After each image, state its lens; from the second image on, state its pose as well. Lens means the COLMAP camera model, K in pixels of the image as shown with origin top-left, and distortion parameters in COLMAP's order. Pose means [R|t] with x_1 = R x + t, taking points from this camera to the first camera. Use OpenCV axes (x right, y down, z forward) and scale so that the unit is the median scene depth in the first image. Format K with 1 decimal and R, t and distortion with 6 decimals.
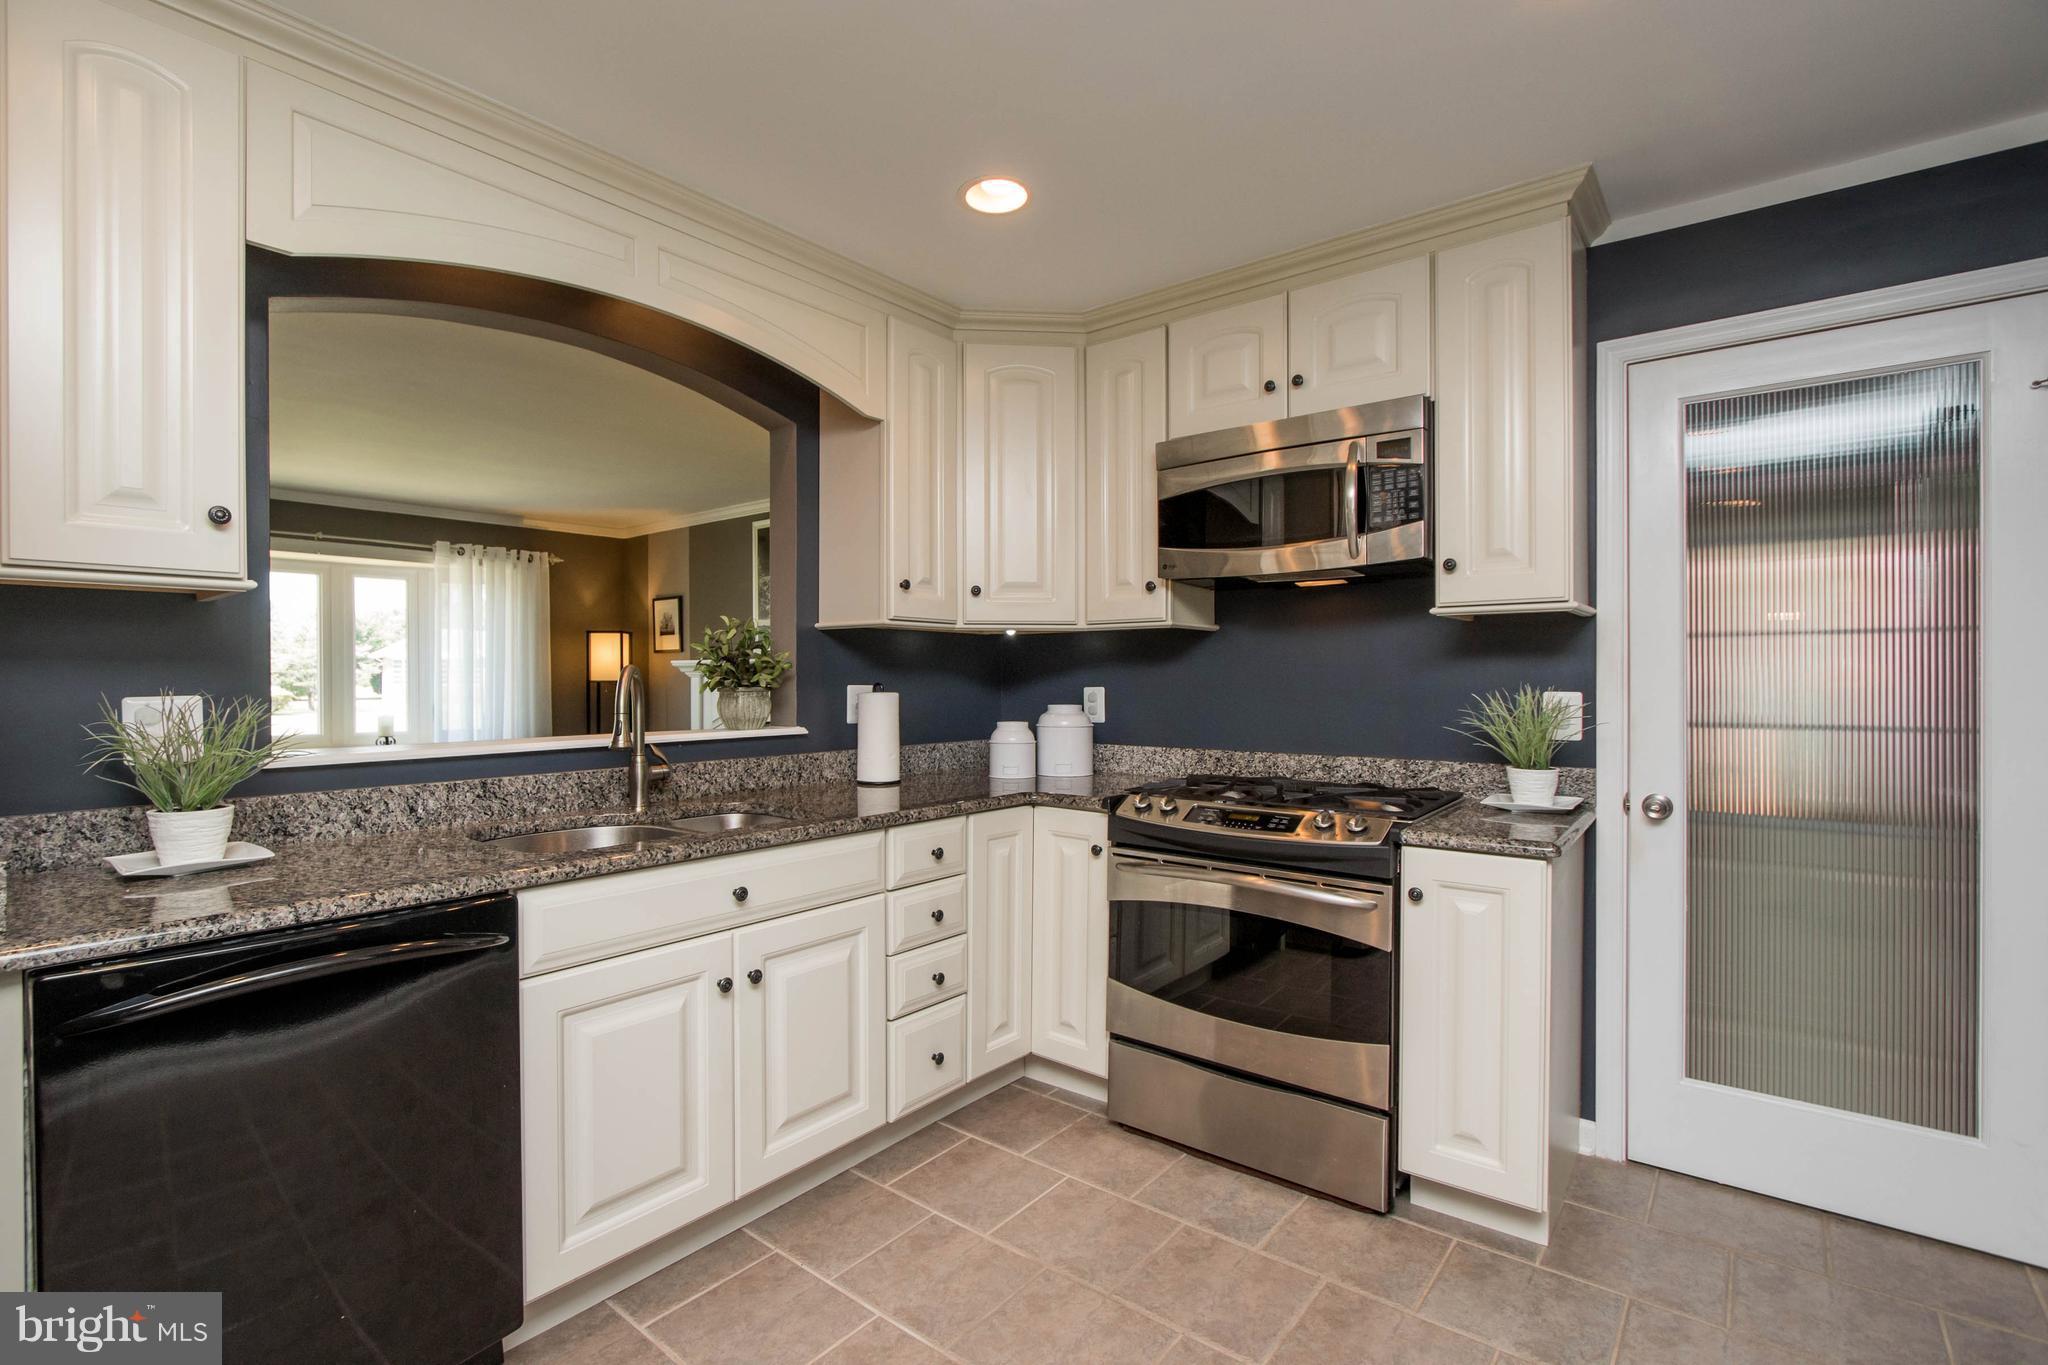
lens RADIAL K [[951.3, 0, 1024.0], [0, 951.3, 682.5], [0, 0, 1]] dist [-0.000013, 0.000126]
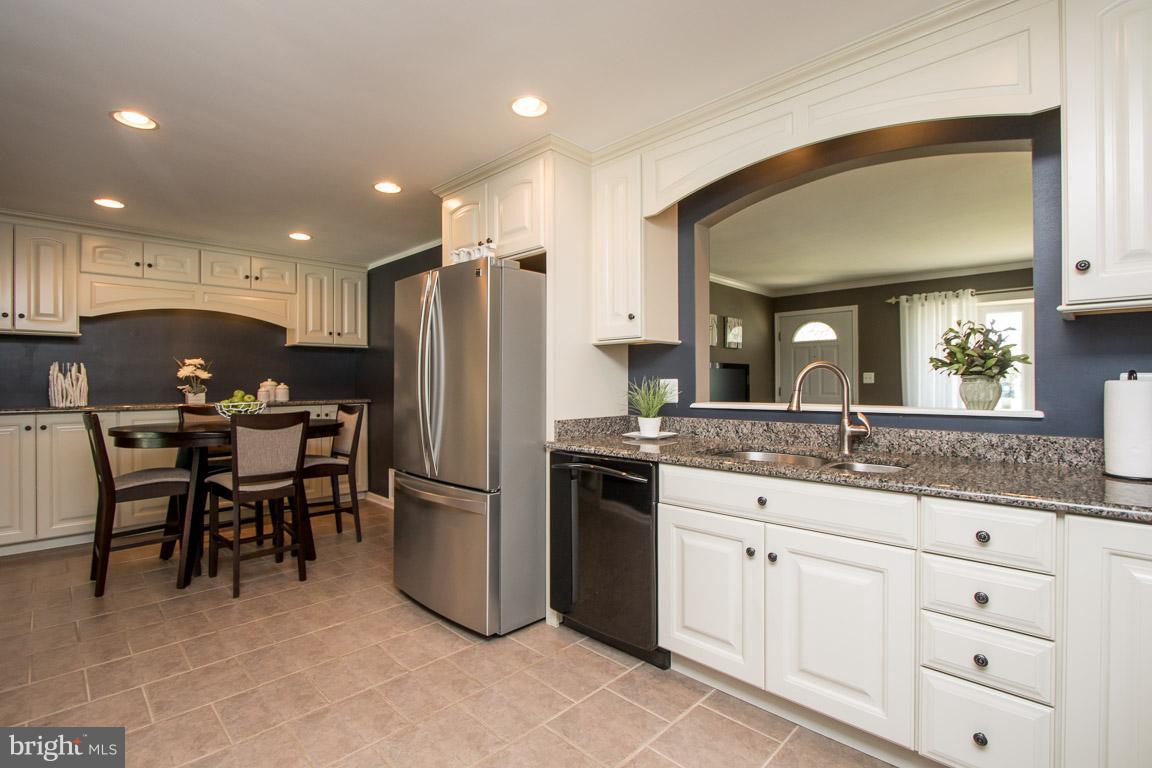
lens RADIAL K [[535.1, 0, 576.0], [0, 535.1, 384.0], [0, 0, 1]] dist [-0.000013, 0.000126]
pose [[-0.102106, 0.004223, -0.994765, 0.621281], [-0.001436, 0.999989, 0.004392, 0.018648], [0.994772, 0.001877, -0.102099, 0.754826]]
